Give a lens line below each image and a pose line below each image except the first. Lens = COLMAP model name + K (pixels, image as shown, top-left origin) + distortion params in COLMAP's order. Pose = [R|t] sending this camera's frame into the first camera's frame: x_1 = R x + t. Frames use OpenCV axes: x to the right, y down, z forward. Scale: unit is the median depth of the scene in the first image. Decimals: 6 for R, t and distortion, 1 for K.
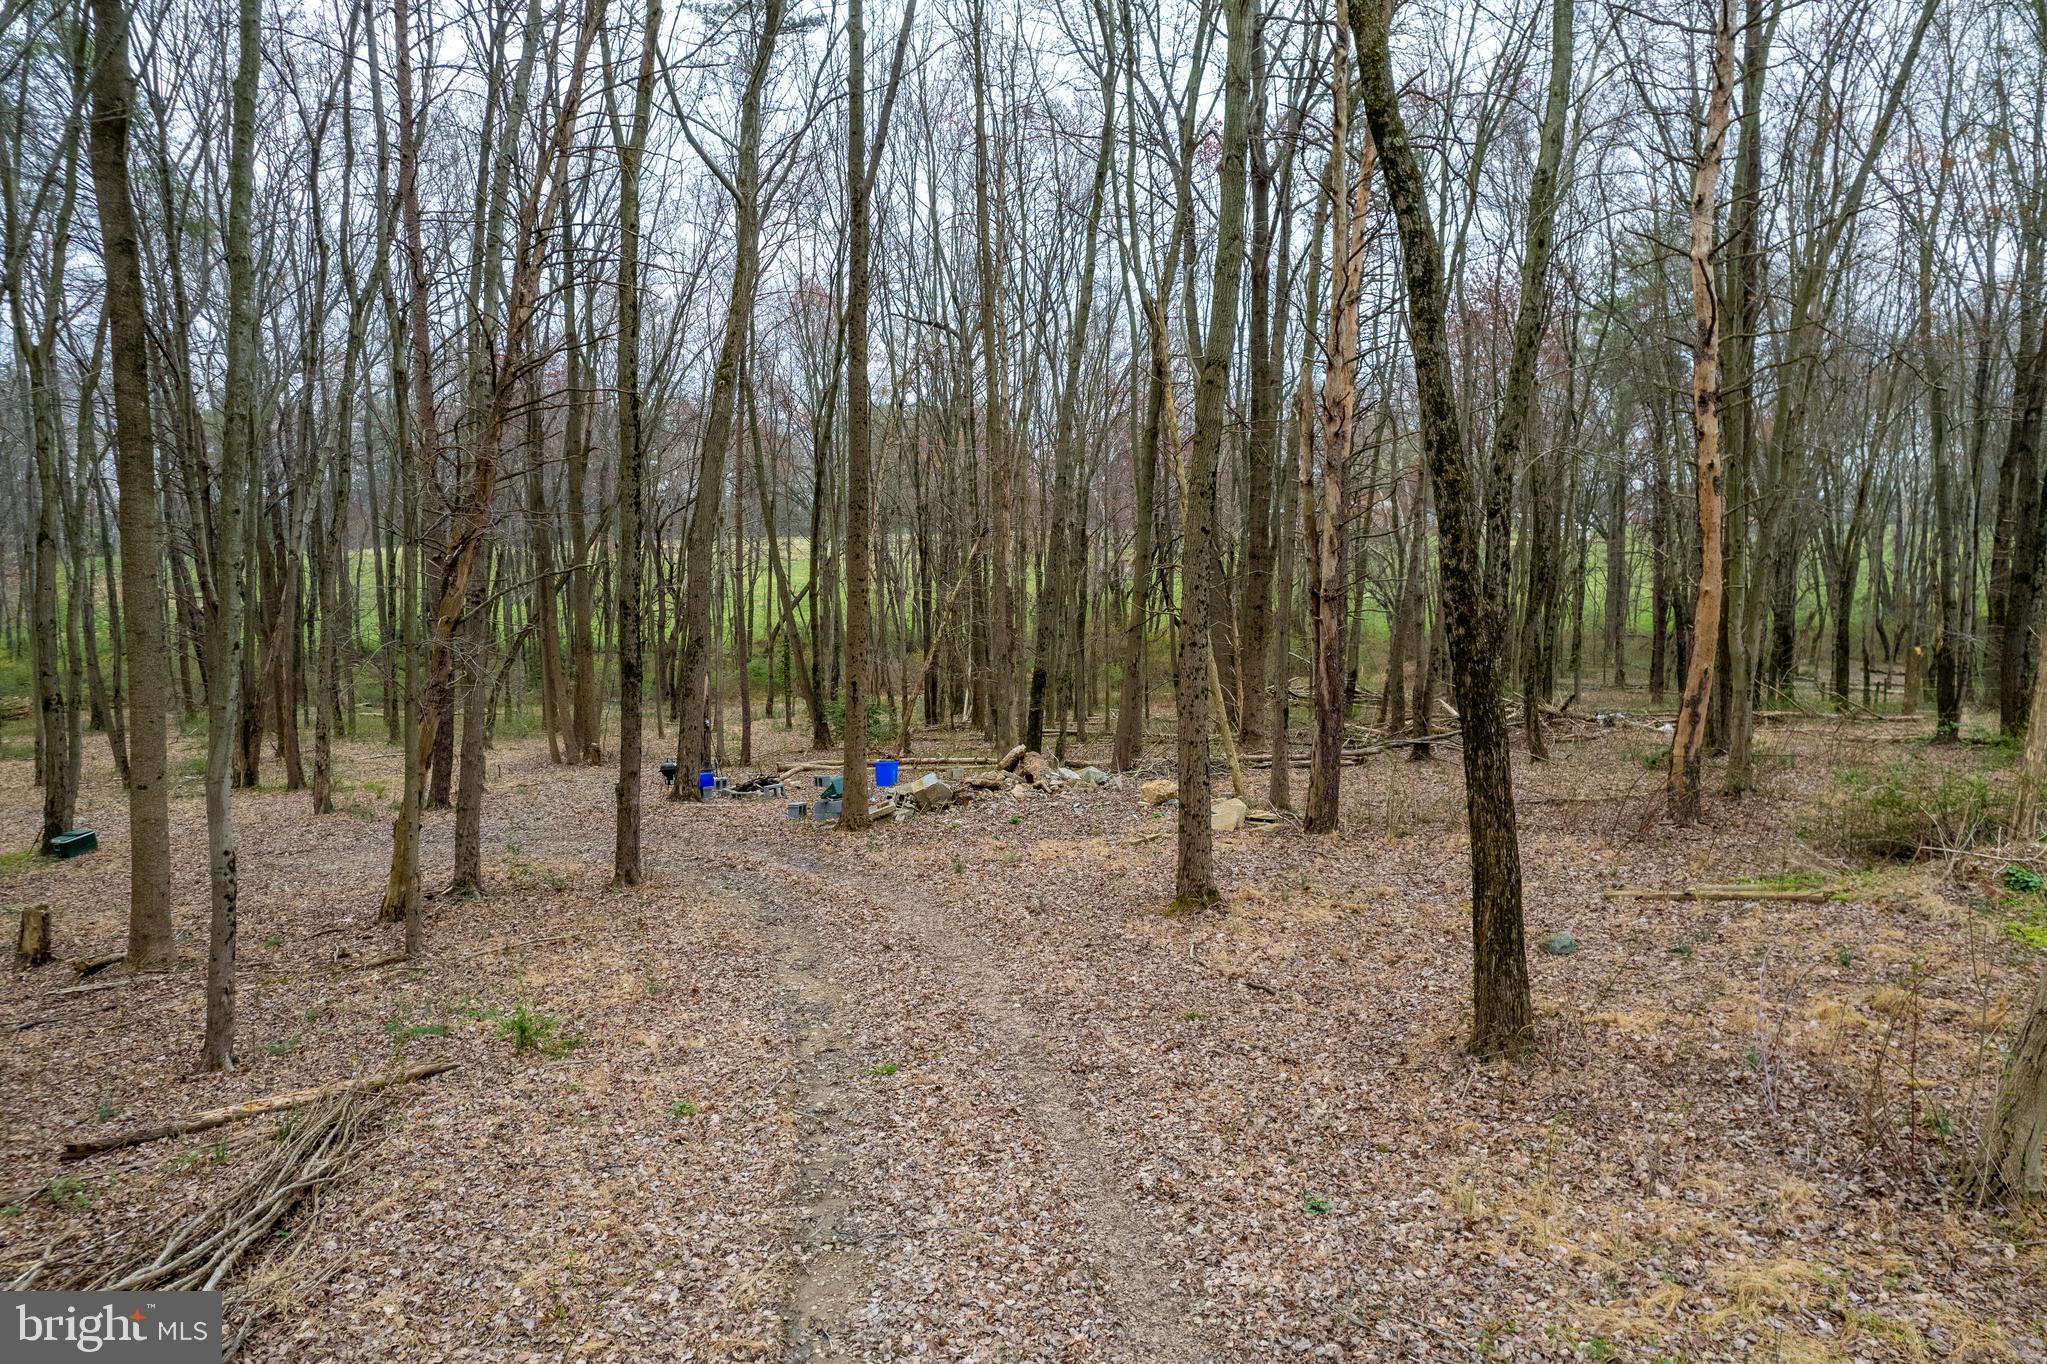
lens RADIAL K [[1328.8, 0, 1027.3], [0, 1328.8, 685.1], [0, 0, 1]] dist [-0.070886, 0.063722]
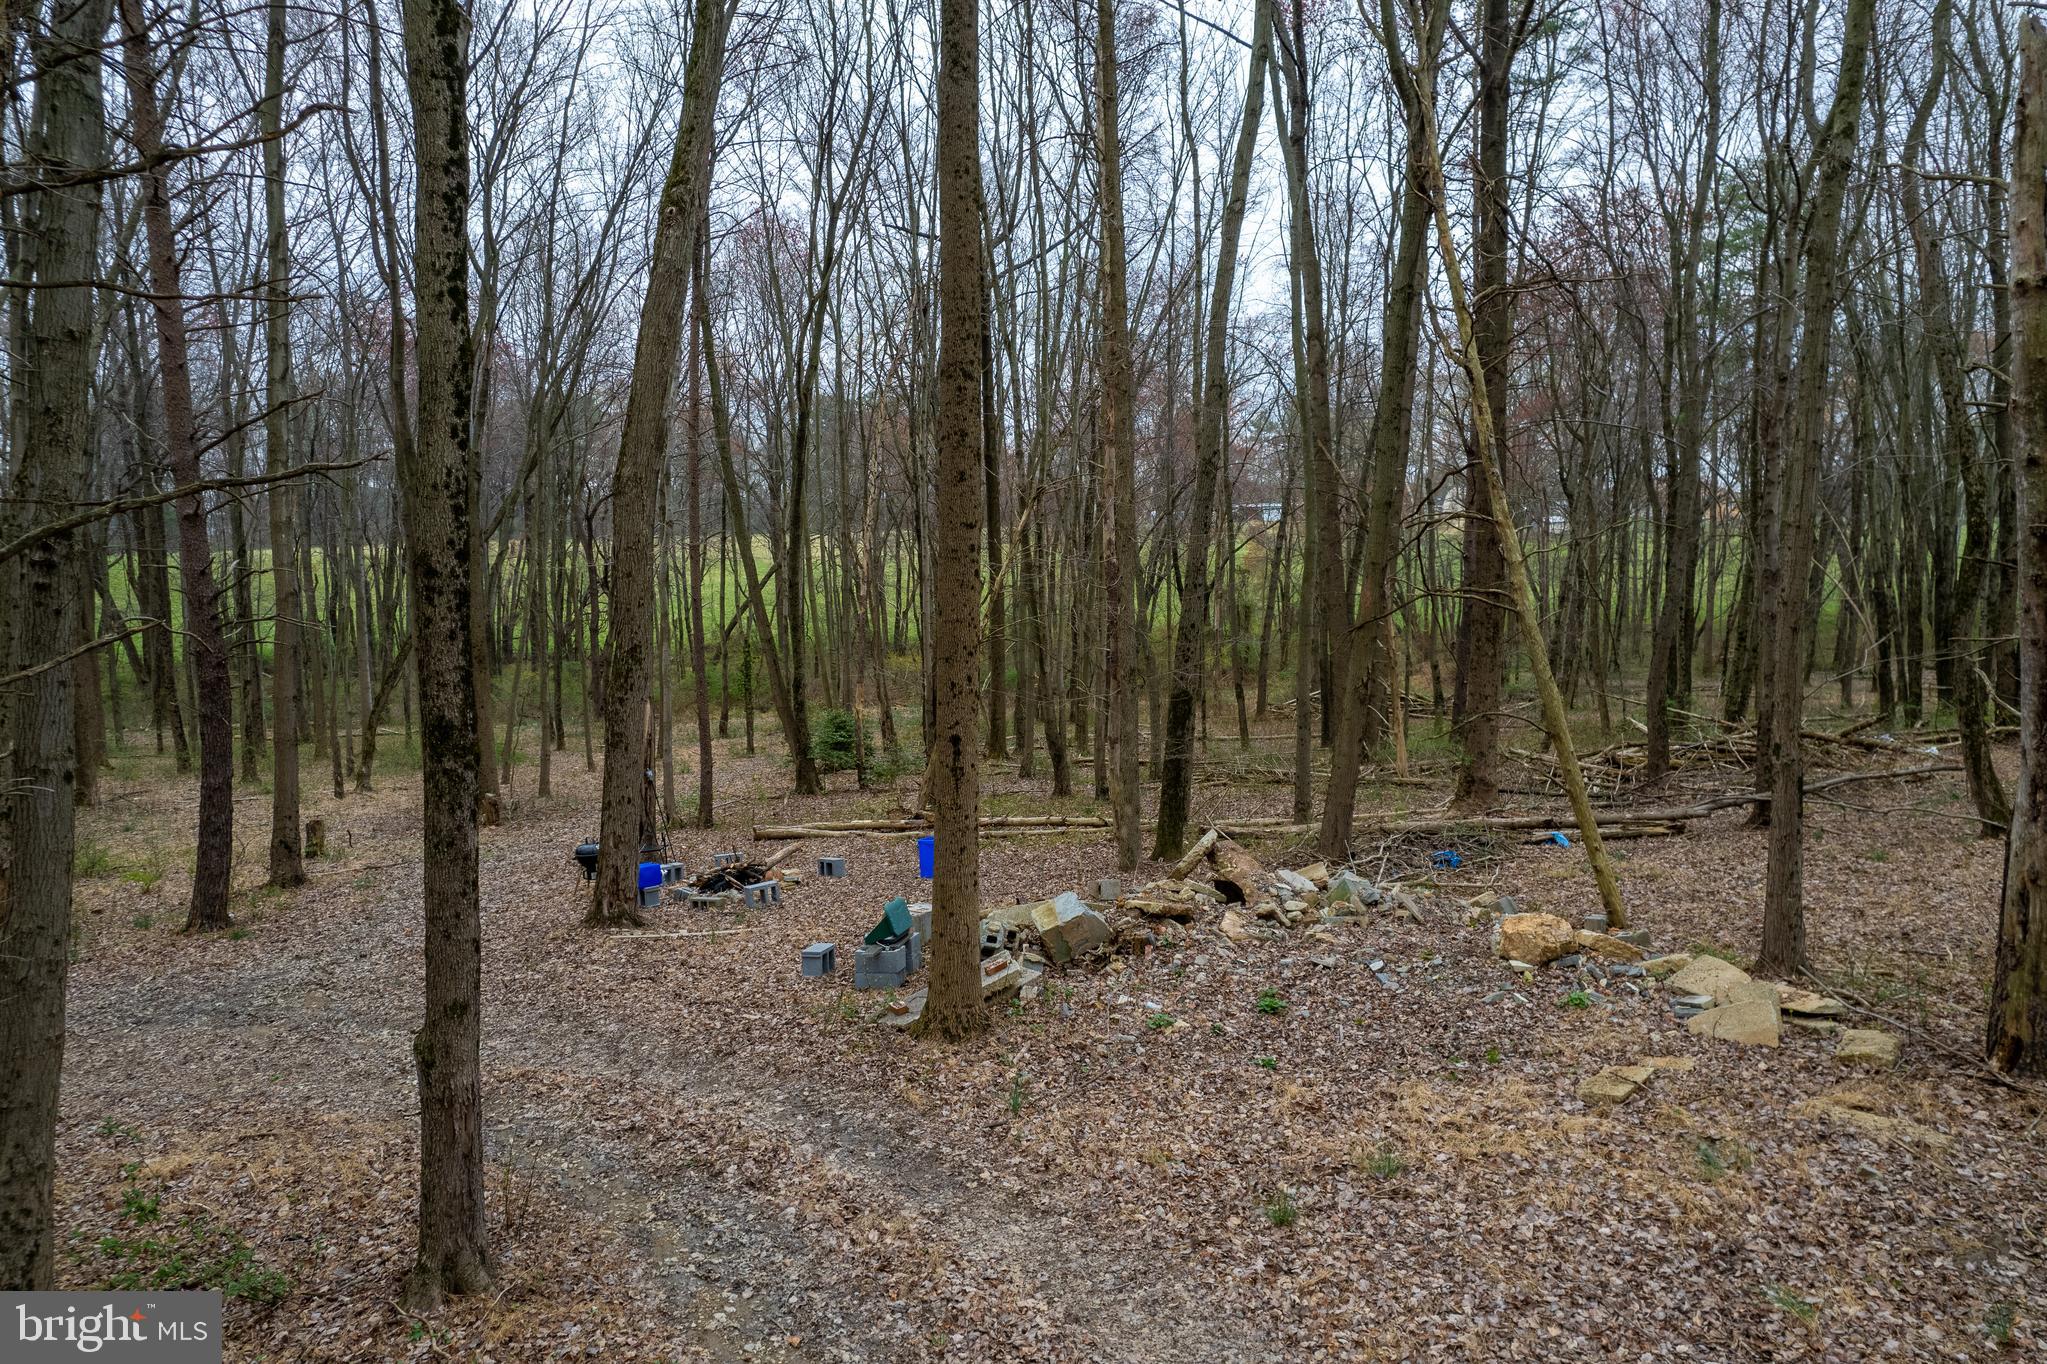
lens RADIAL K [[1328.8, 0, 1033.9], [0, 1328.8, 678.7], [0, 0, 1]] dist [-0.070886, 0.063722]
pose [[0.998940, -0.008251, 0.045280, -0.111187], [0.008559, 0.999942, -0.006602, -0.017948], [-0.045223, 0.006982, 0.998953, 0.461369]]
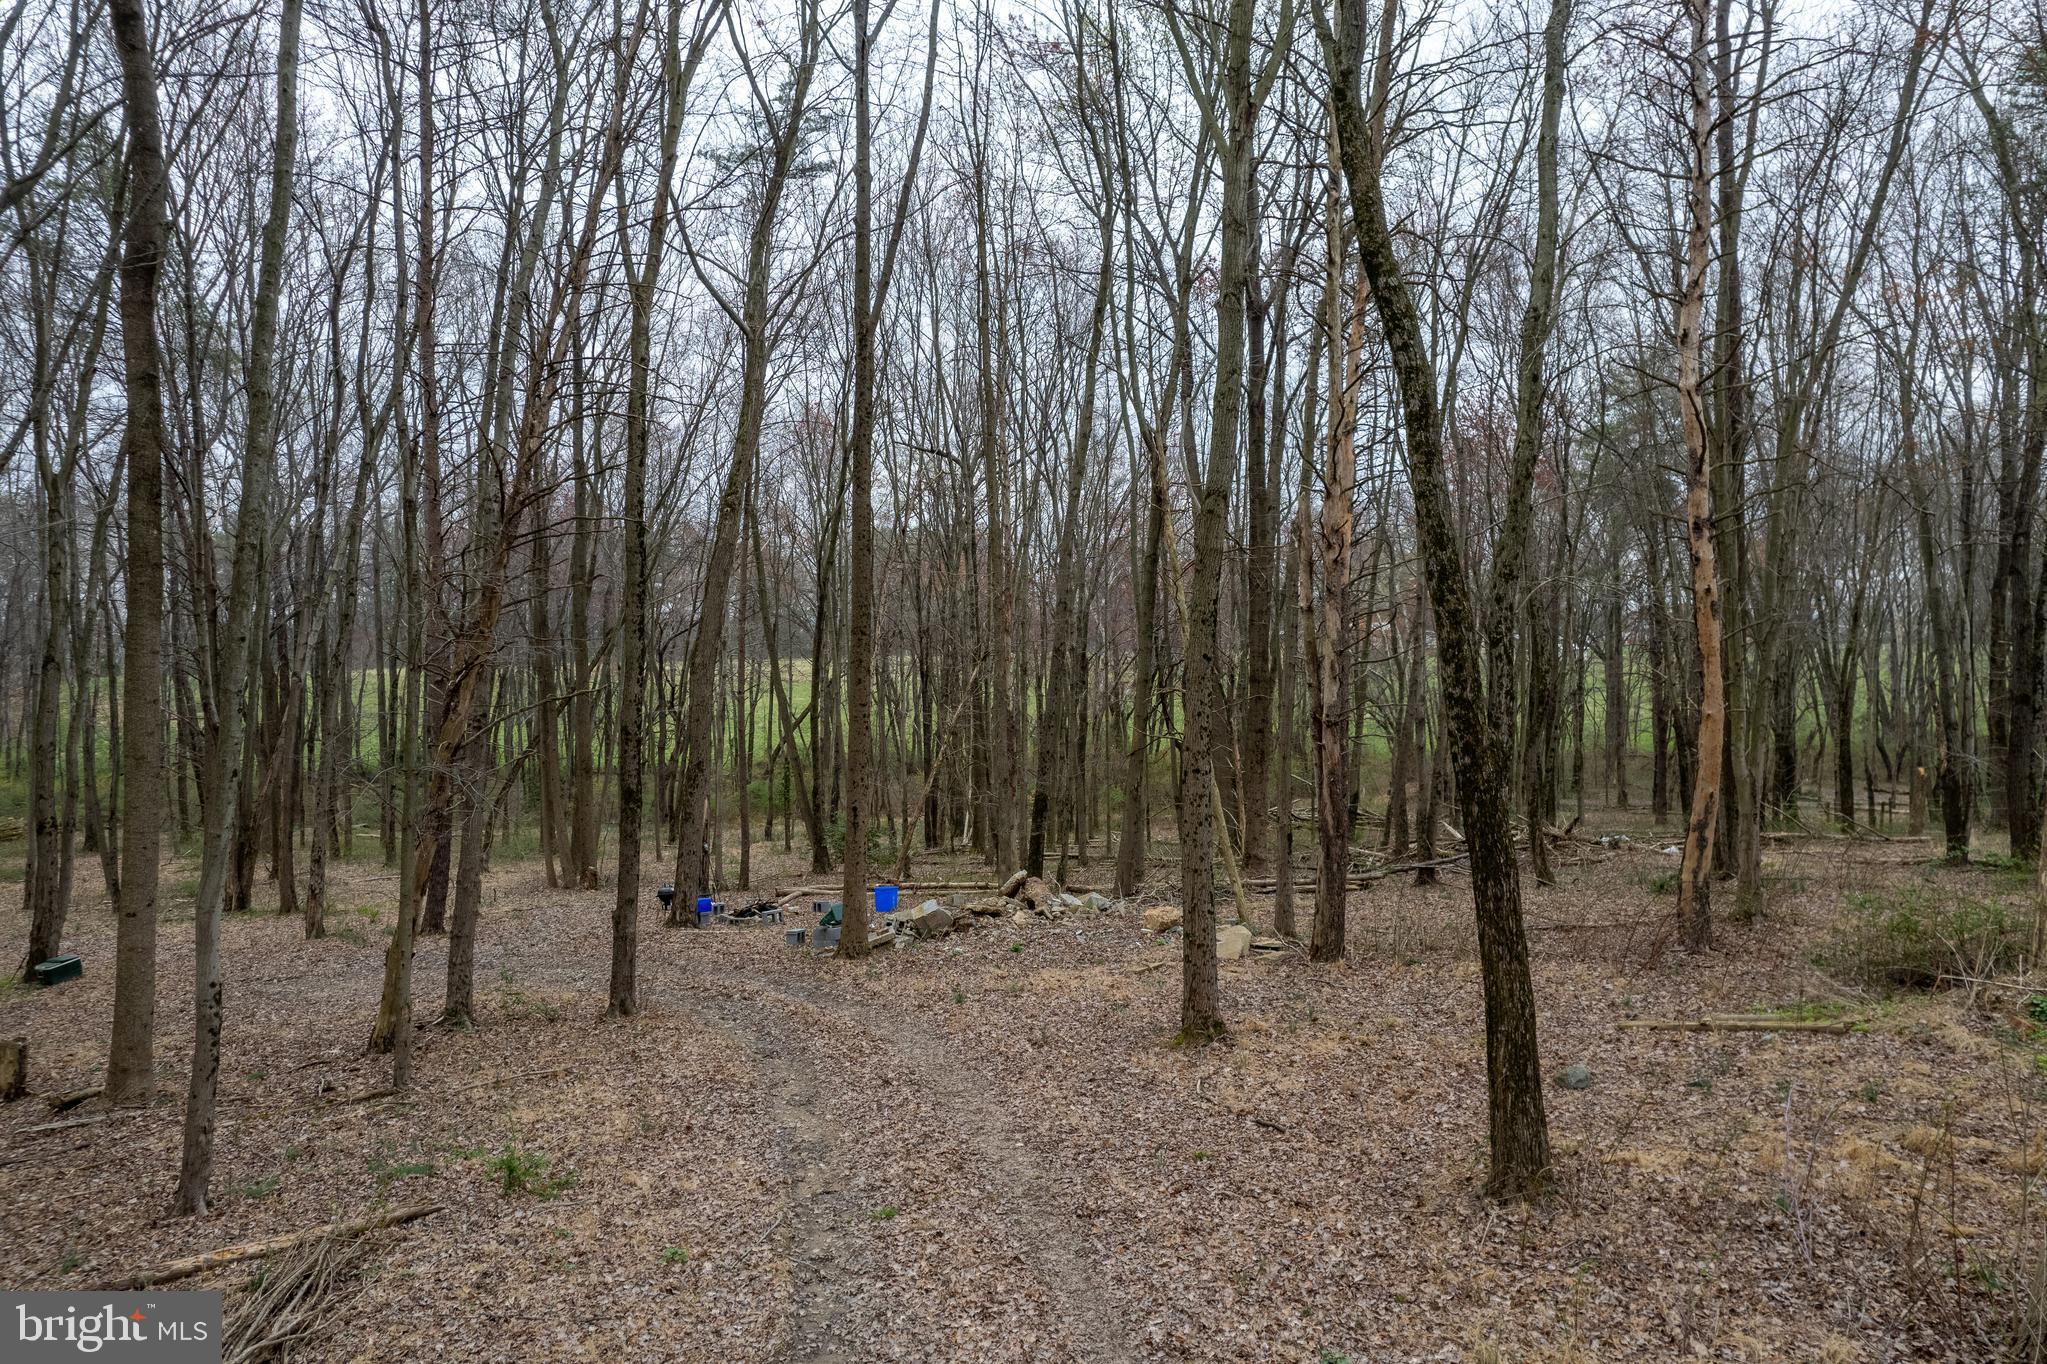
lens RADIAL K [[1328.8, 0, 1027.4], [0, 1328.8, 683.0], [0, 0, 1]] dist [-0.070886, 0.063722]
pose [[1.000000, -0.000418, -0.000070, -0.001009], [0.000410, 0.995727, -0.092348, -0.002880], [0.000108, 0.092348, 0.995727, 0.001850]]
